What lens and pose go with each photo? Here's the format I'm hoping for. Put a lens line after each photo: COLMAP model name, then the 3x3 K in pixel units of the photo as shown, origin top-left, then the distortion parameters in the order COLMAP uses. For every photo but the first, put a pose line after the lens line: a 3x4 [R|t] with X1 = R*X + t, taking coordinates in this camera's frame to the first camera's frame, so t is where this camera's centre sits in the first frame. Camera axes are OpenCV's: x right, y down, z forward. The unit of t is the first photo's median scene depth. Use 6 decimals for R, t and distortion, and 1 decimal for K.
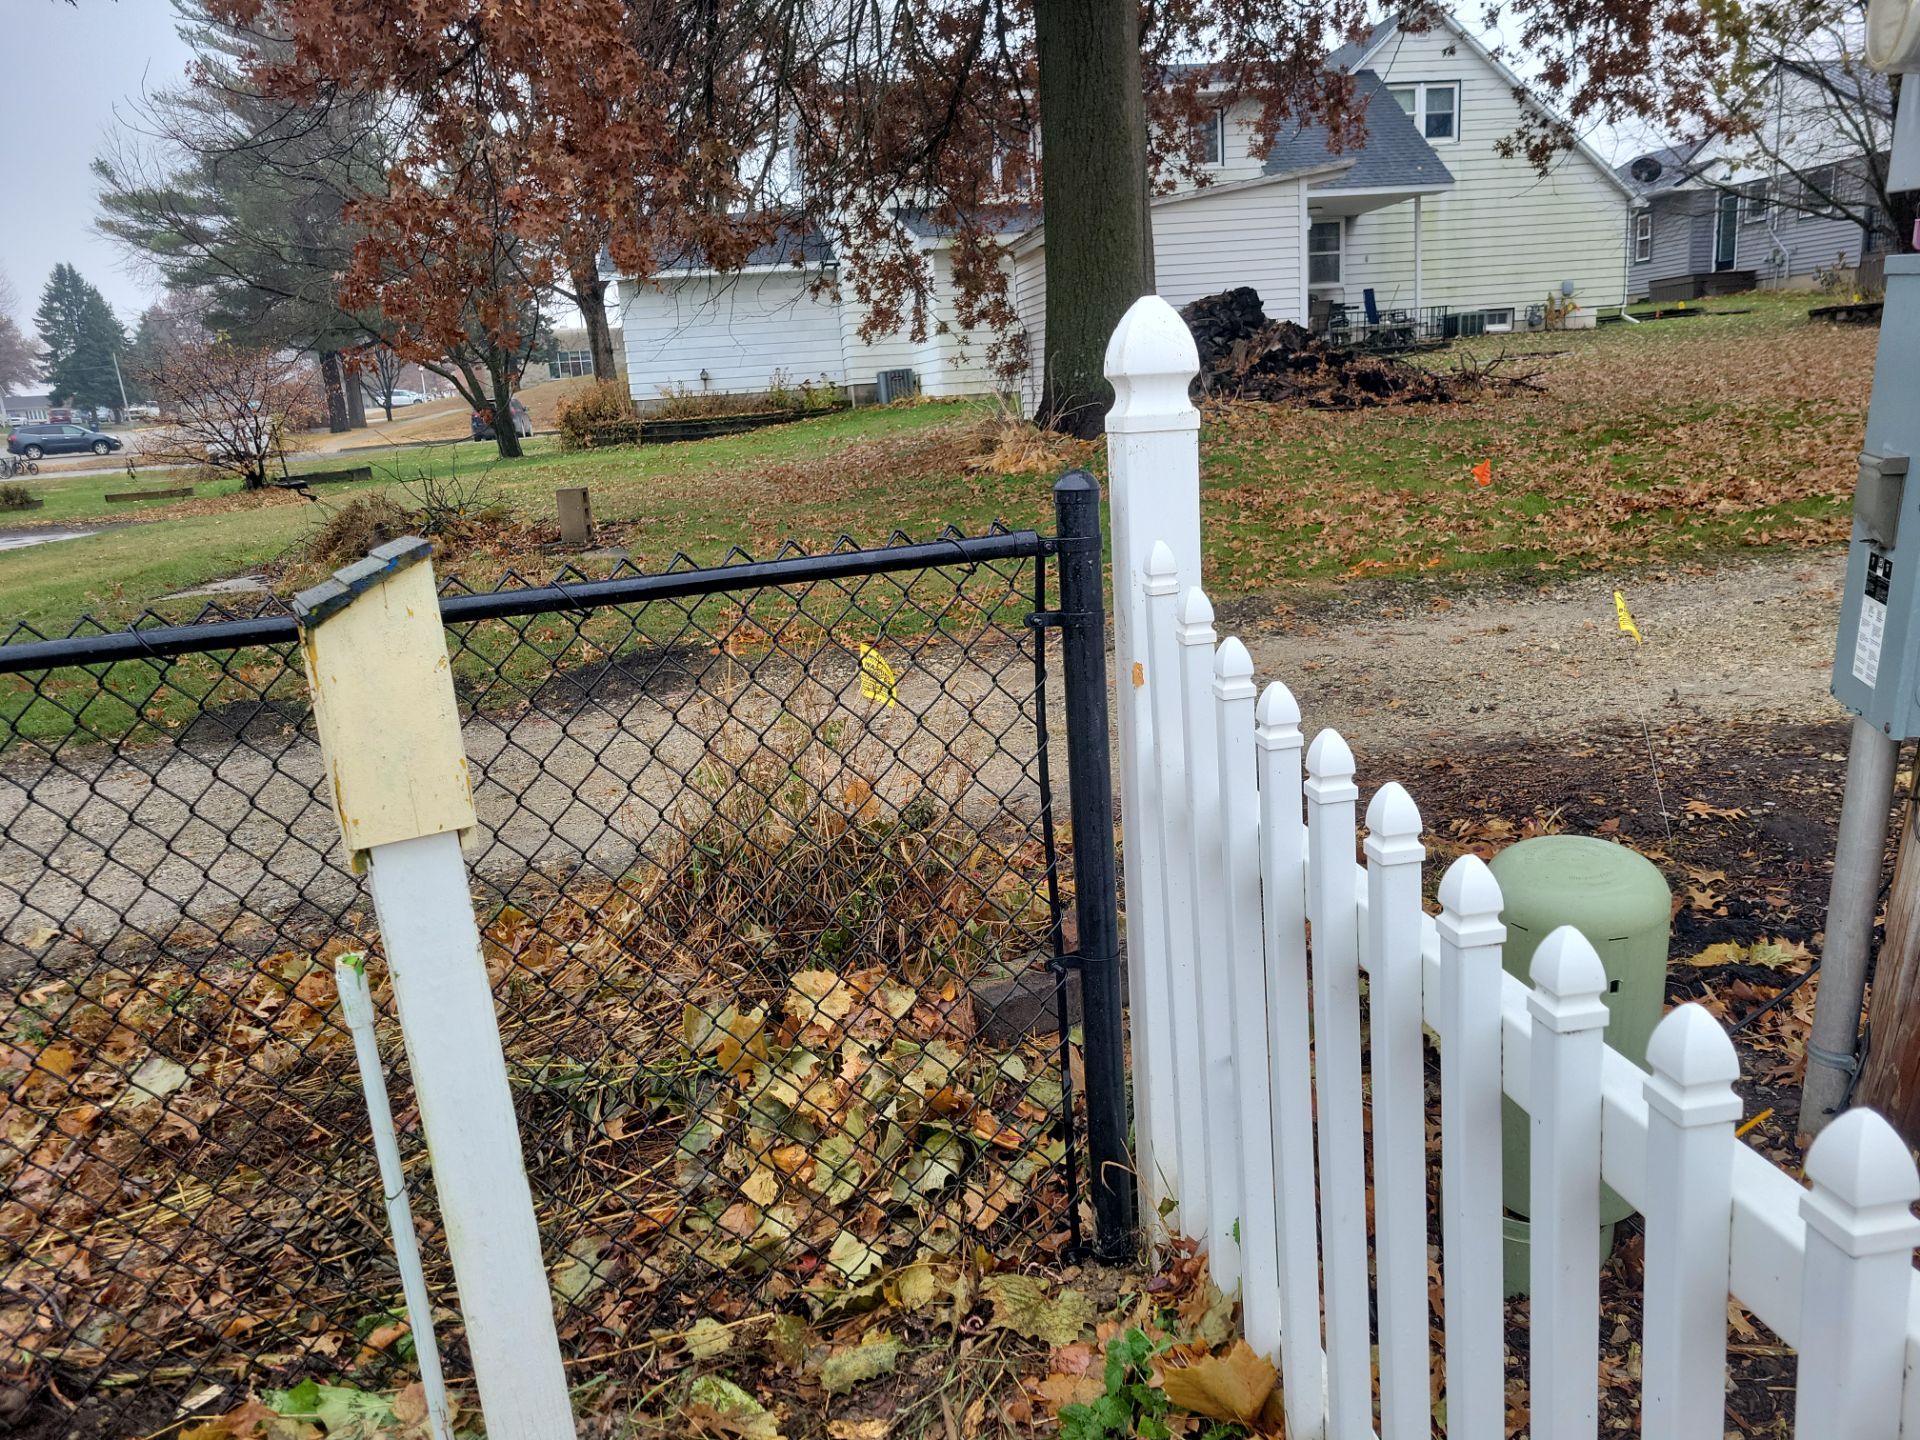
lens RADIAL K [[1434.7, 0, 962.5], [0, 1434.7, 723.3], [0, 0, 1]] dist [0.056863, -0.034424]
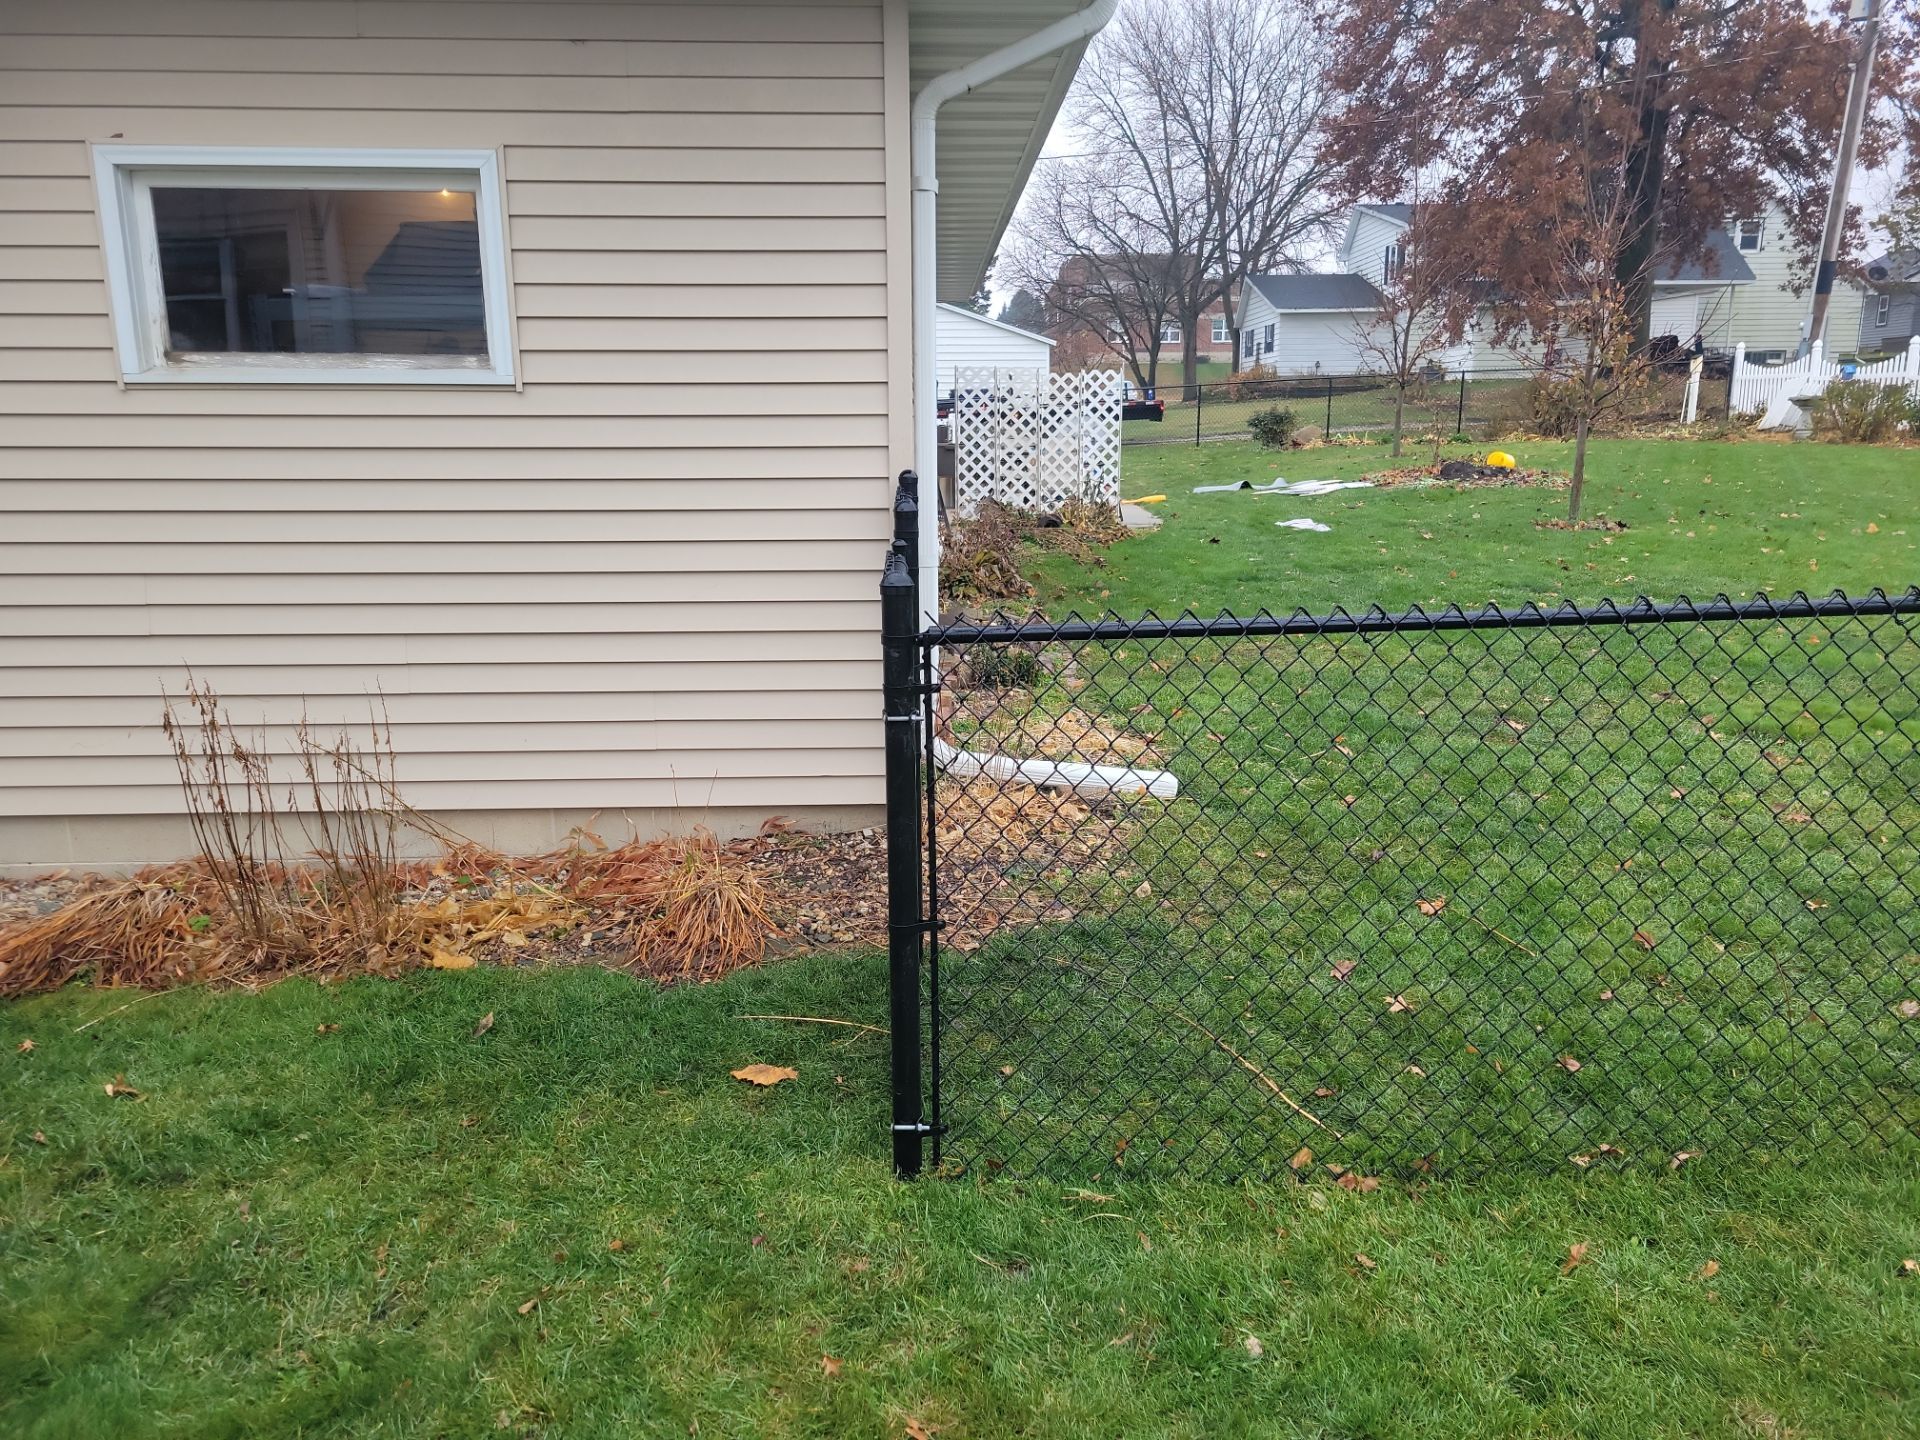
lens RADIAL K [[1434.7, 0, 976.1], [0, 1434.7, 723.3], [0, 0, 1]] dist [0.056863, -0.034424]
pose [[0.987390, 0.094754, -0.126821, -0.307827], [-0.095226, 0.995453, 0.002351, 0.243556], [0.126467, 0.009755, 0.991923, -0.839432]]
